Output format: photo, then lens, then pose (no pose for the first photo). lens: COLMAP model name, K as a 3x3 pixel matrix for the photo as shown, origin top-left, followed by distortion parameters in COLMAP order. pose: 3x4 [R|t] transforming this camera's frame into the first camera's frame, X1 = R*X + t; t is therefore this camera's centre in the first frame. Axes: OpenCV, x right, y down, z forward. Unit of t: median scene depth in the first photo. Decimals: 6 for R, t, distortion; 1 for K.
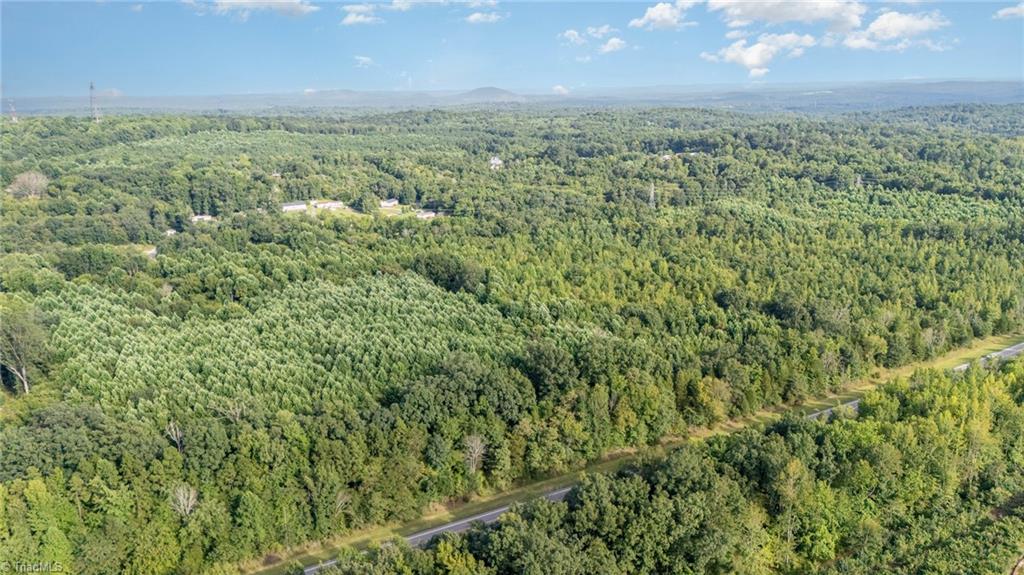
lens RADIAL K [[755.7, 0, 511.6], [0, 755.7, 285.7], [0, 0, 1]] dist [0.060241, -0.036445]
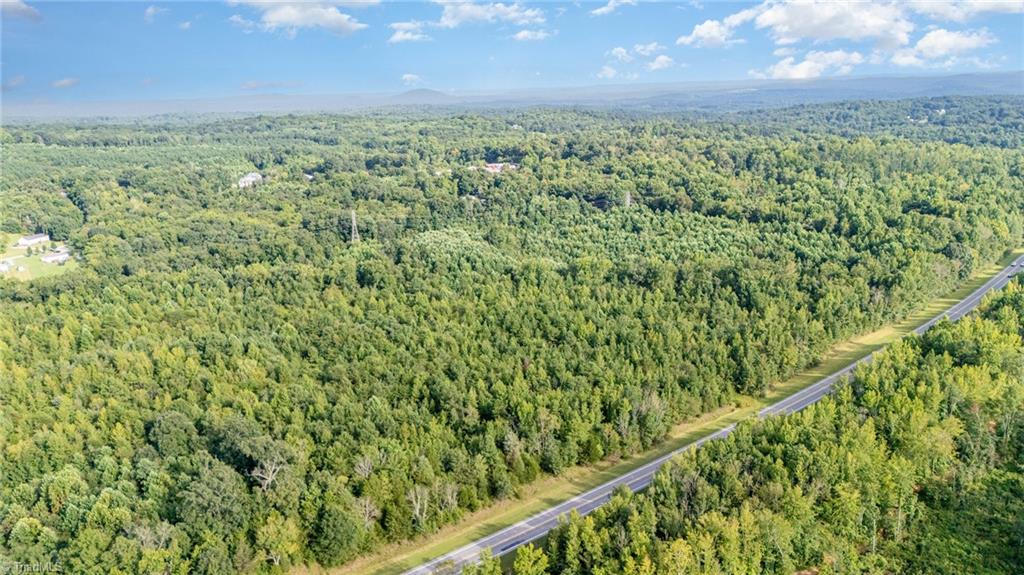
lens RADIAL K [[755.7, 0, 510.6], [0, 755.7, 286.4], [0, 0, 1]] dist [0.060241, -0.036445]
pose [[0.997362, -0.031464, 0.065414, 0.270717], [0.031509, 0.999503, 0.000351, -0.046834], [-0.065392, 0.001711, 0.997858, 0.180068]]
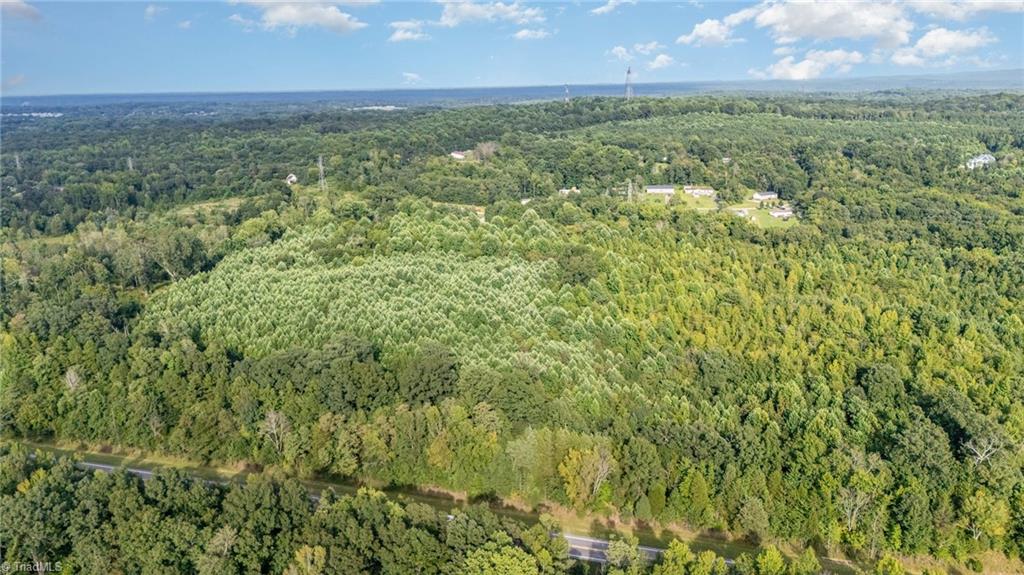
lens RADIAL K [[755.7, 0, 512.2], [0, 755.7, 287.3], [0, 0, 1]] dist [0.060241, -0.036445]
pose [[0.709557, 0.190909, -0.678294, 0.254932], [-0.175158, 0.980172, 0.092642, -0.034908], [0.682531, 0.053074, 0.728927, 0.144606]]
